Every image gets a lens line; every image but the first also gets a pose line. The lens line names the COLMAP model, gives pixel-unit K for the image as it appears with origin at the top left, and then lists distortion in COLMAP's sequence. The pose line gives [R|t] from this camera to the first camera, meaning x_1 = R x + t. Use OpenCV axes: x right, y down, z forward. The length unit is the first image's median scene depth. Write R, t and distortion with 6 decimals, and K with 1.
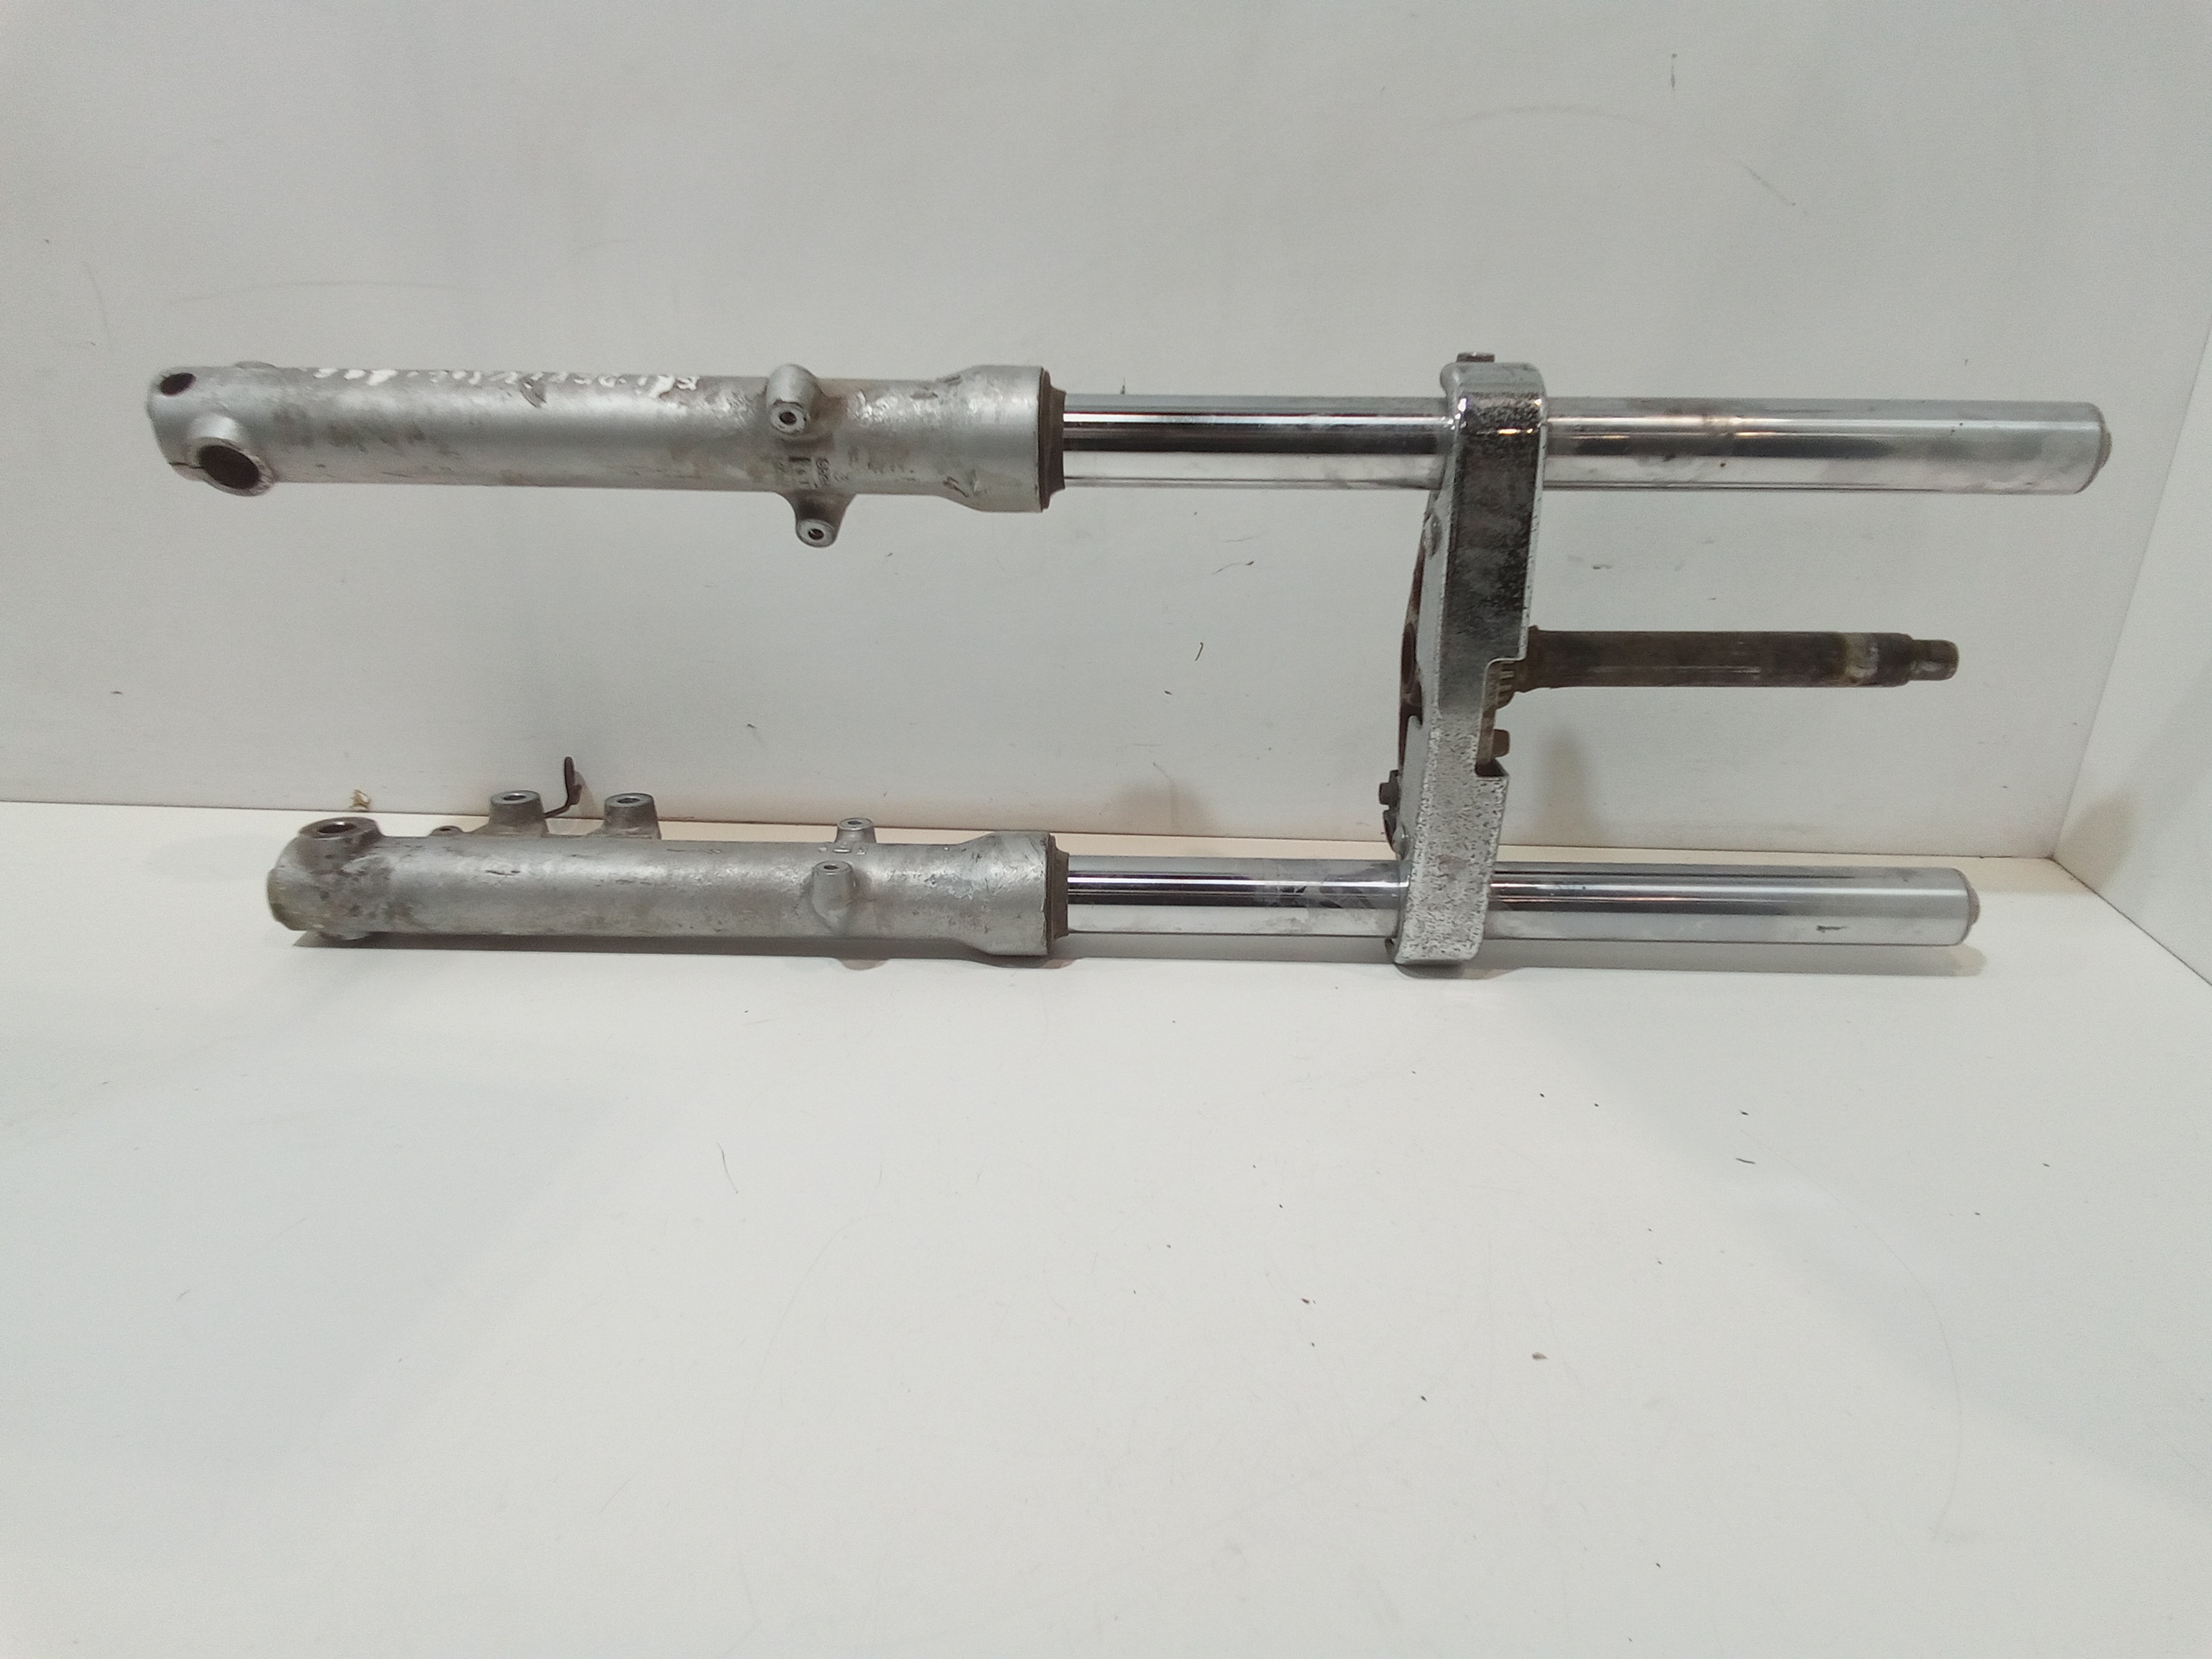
lens RADIAL K [[1572.7, 0, 1106.0], [0, 1572.7, 829.5], [0, 0, 1]] dist [0.100469, -0.139670]
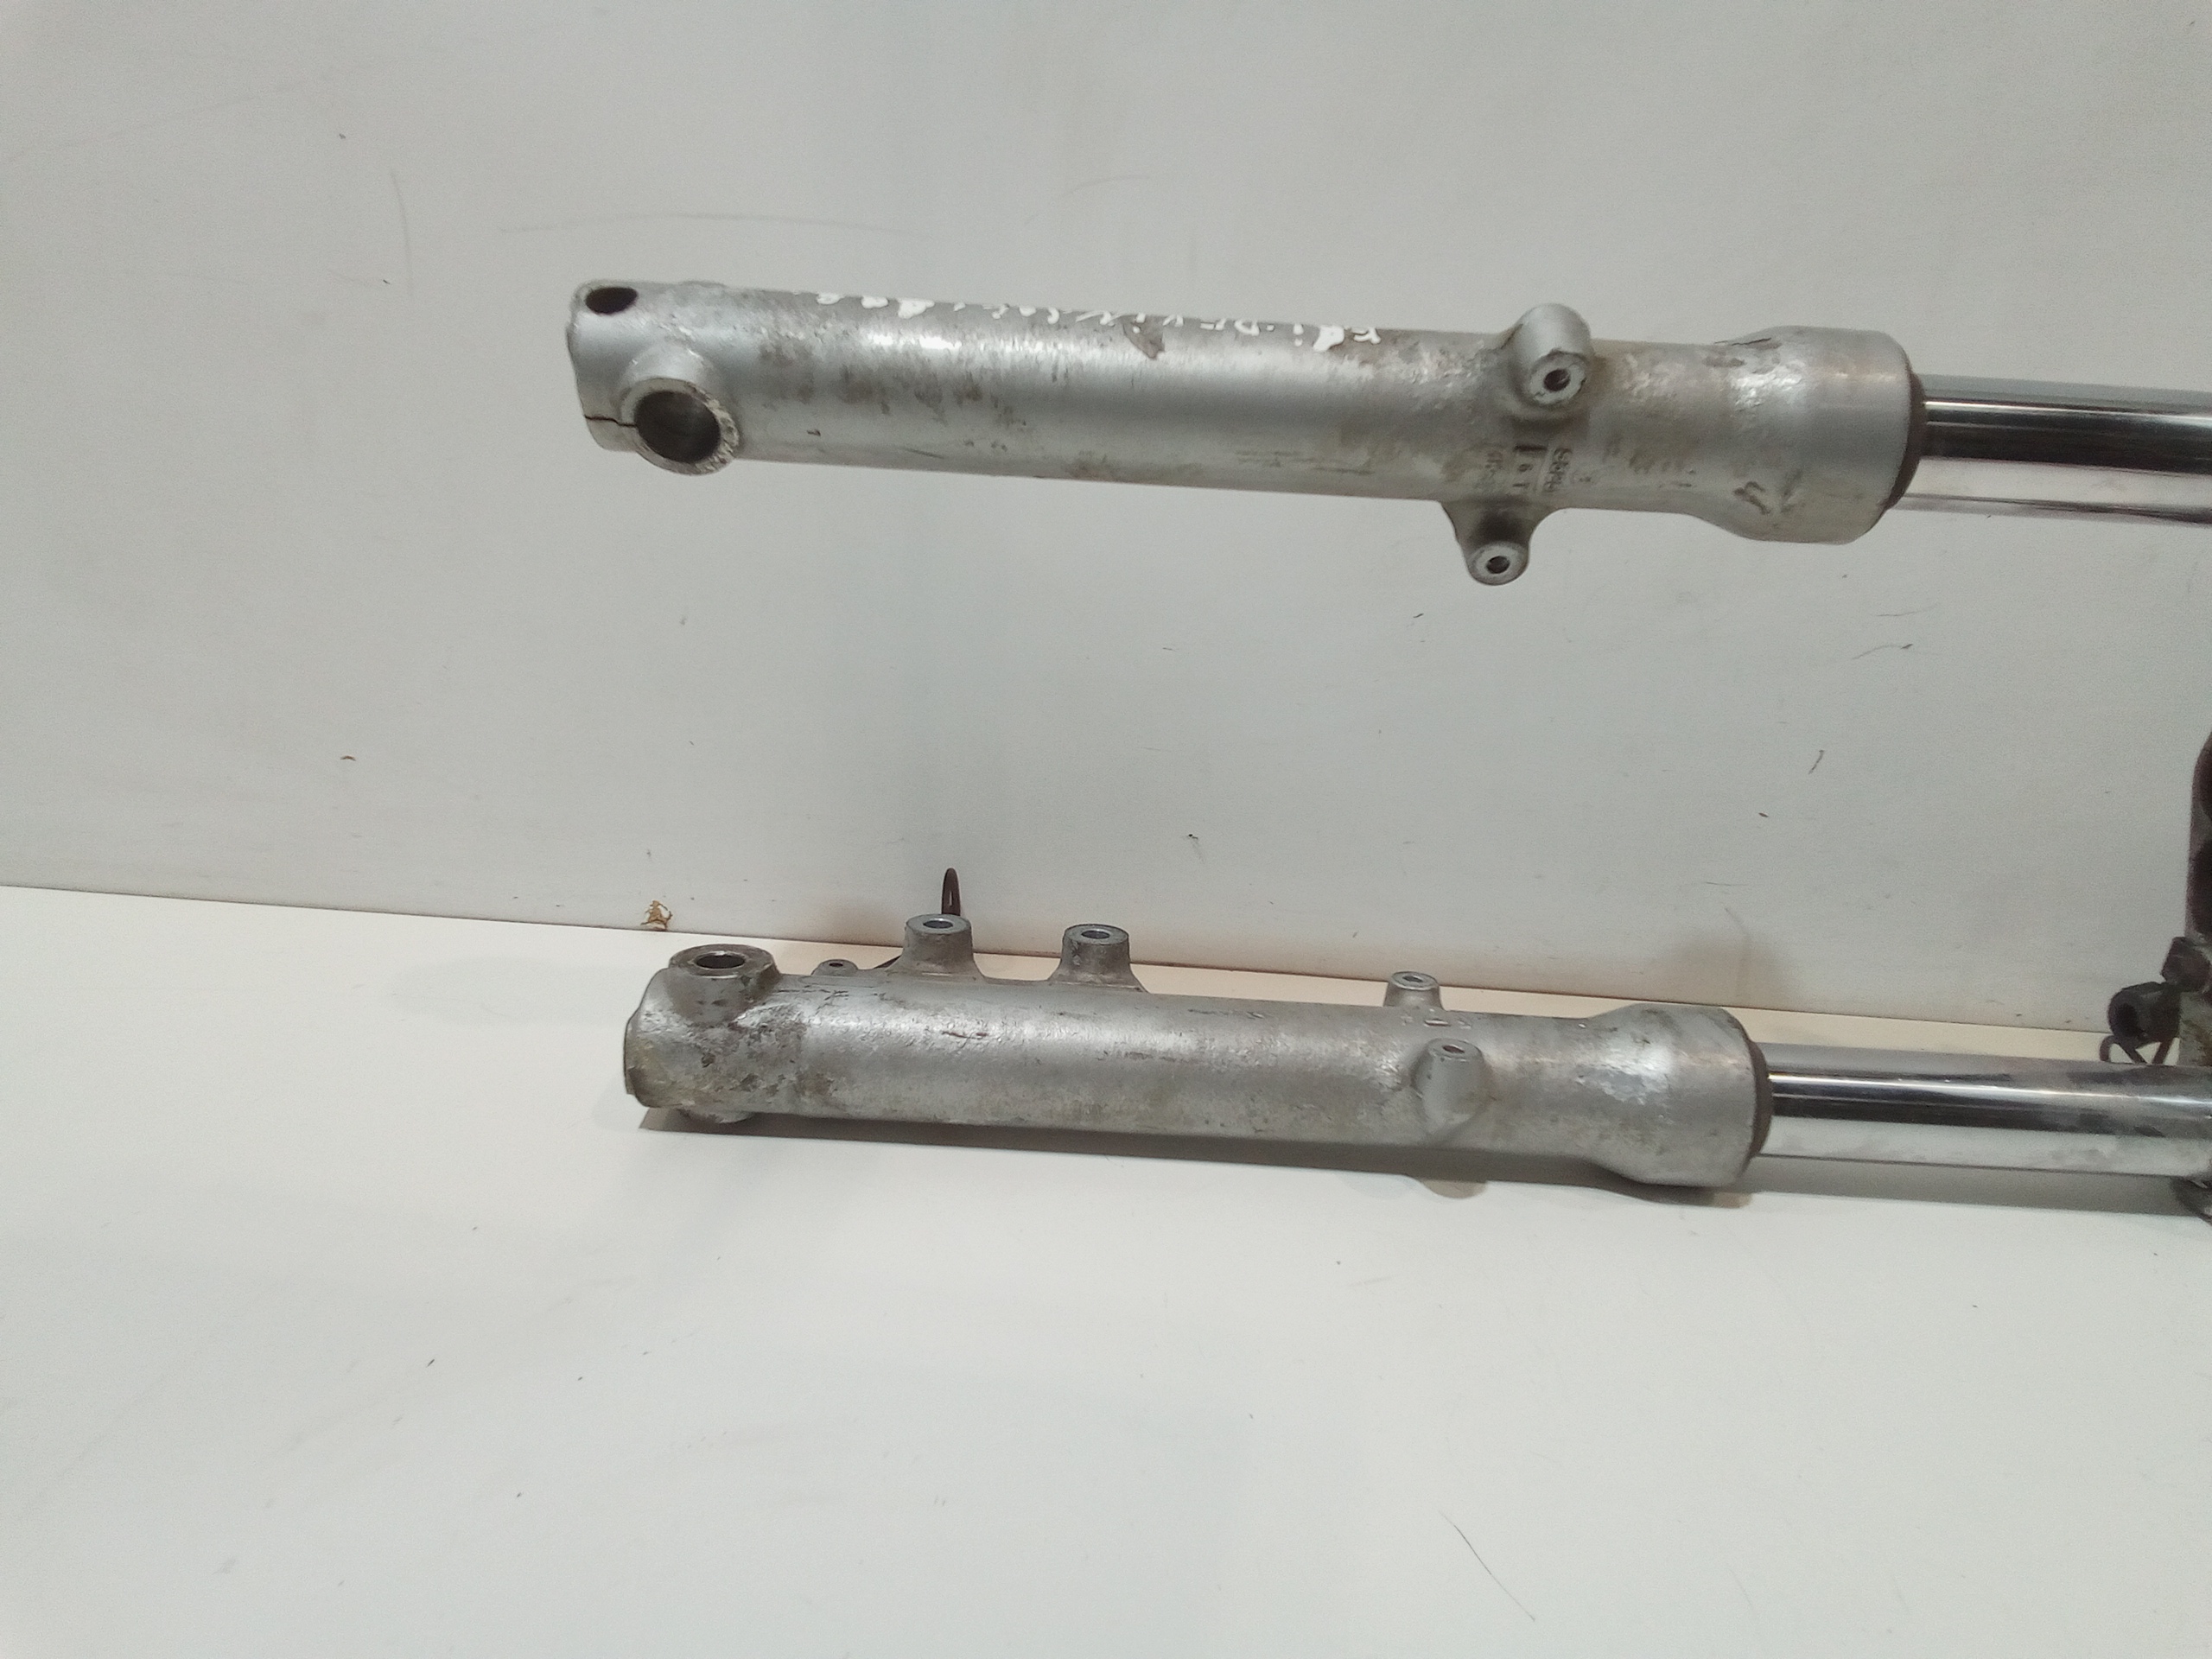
lens RADIAL K [[1573.0, 0, 1097.2], [0, 1573.0, 824.1], [0, 0, 1]] dist [0.099427, -0.135112]
pose [[0.998774, 0.042287, 0.025732, -0.345249], [-0.040156, 0.996117, -0.078348, -0.013081], [-0.028945, 0.077218, 0.996594, 0.307533]]
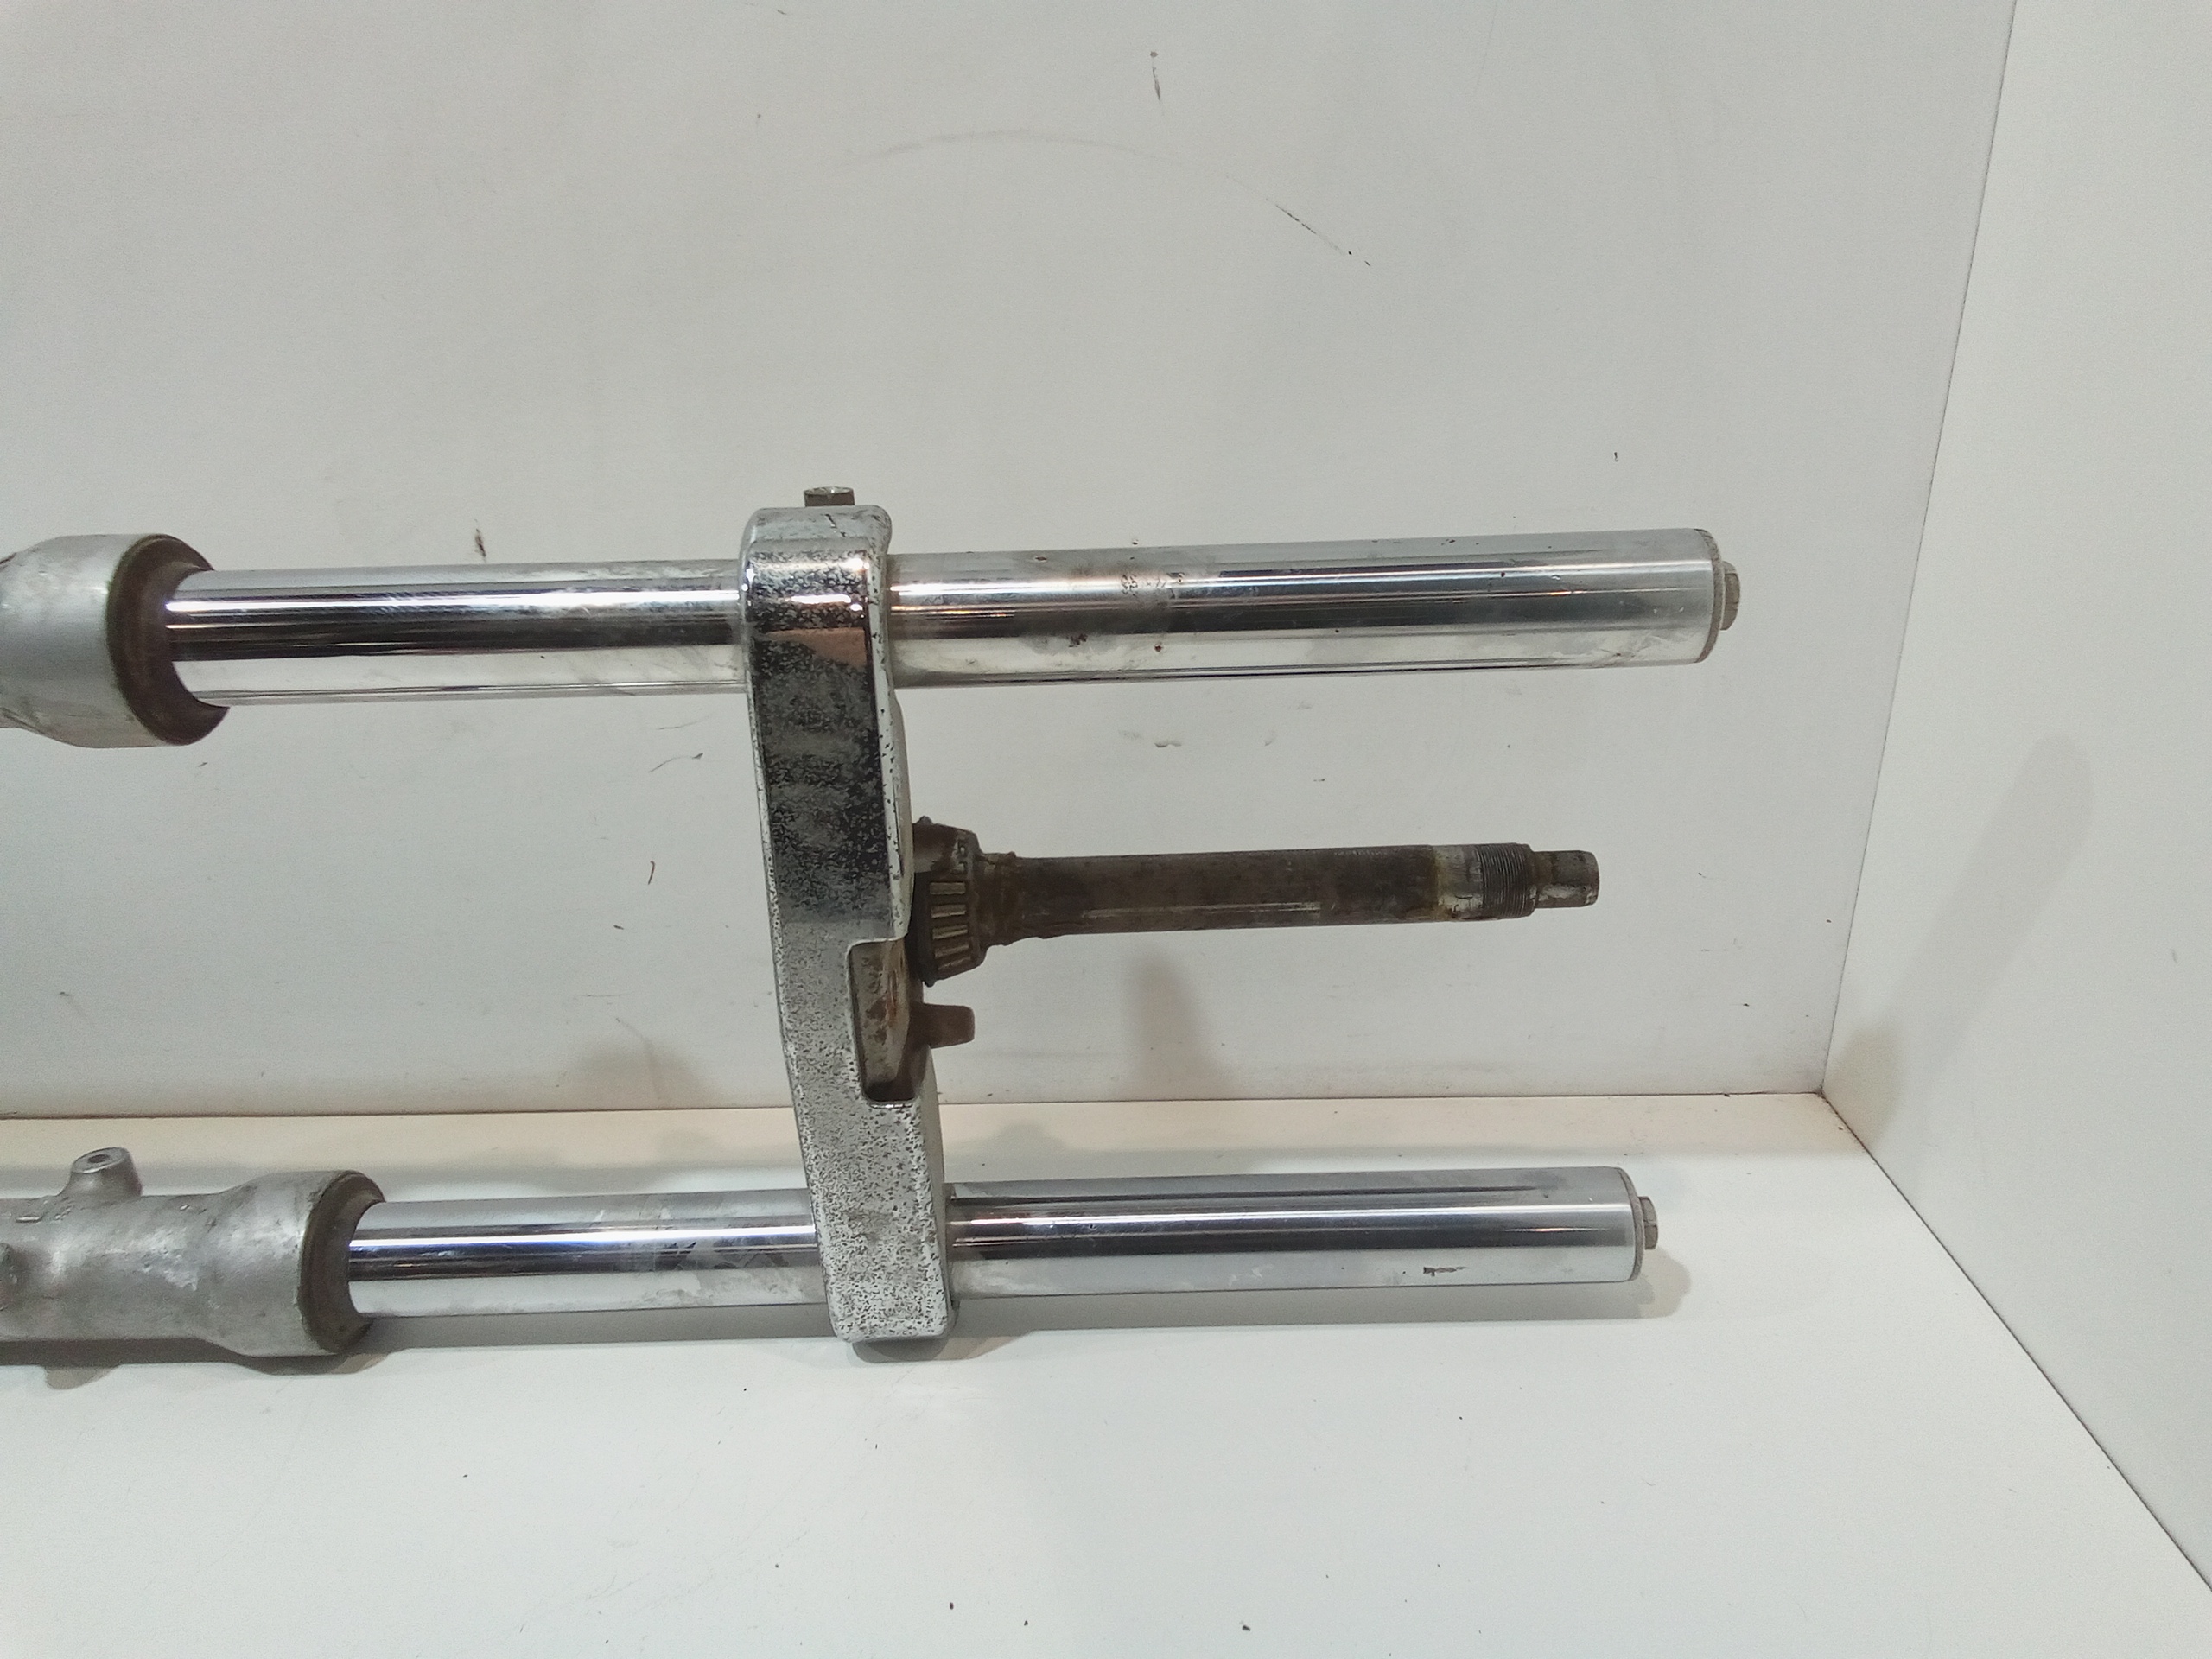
lens RADIAL K [[1572.7, 0, 1106.0], [0, 1572.7, 829.5], [0, 0, 1]] dist [0.100469, -0.139670]
pose [[0.999061, -0.043279, 0.002139, 0.315766], [0.043327, 0.998506, -0.033303, -0.114890], [-0.000694, 0.033364, 0.999443, 0.298748]]
